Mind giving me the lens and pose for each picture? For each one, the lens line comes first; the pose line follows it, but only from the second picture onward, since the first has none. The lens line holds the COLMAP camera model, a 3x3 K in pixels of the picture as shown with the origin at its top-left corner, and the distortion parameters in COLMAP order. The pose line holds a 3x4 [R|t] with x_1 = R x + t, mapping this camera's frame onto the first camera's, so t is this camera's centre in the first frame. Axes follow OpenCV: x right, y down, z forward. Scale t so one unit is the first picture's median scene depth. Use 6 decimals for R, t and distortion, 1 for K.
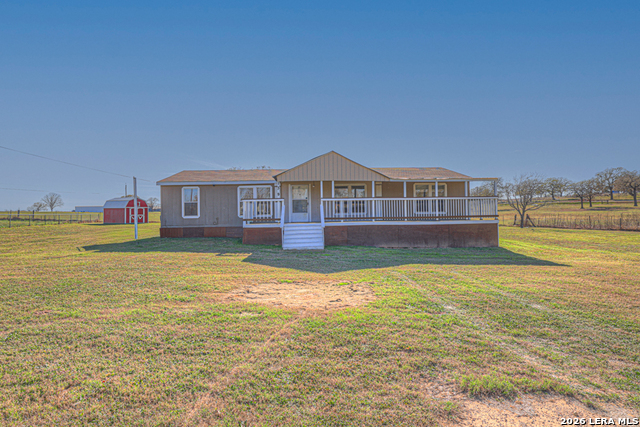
lens RADIAL K [[371.4, 0, 320.0], [0, 371.4, 213.5], [0, 0, 1]] dist [-0.040623, 0.044678]
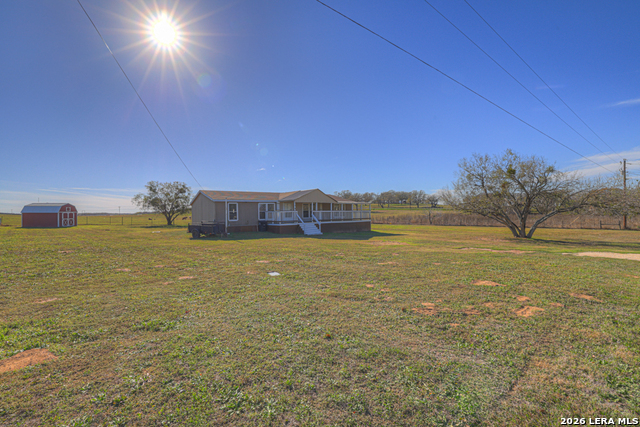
lens RADIAL K [[272.0, 0, 320.0], [0, 272.0, 213.5], [0, 0, 1]] dist [-0.057190, 0.018567]
pose [[0.763420, 0.009453, 0.645834, -0.885392], [-0.000352, 0.999899, -0.014219, -0.002484], [-0.645903, 0.010628, 0.763346, -0.187693]]
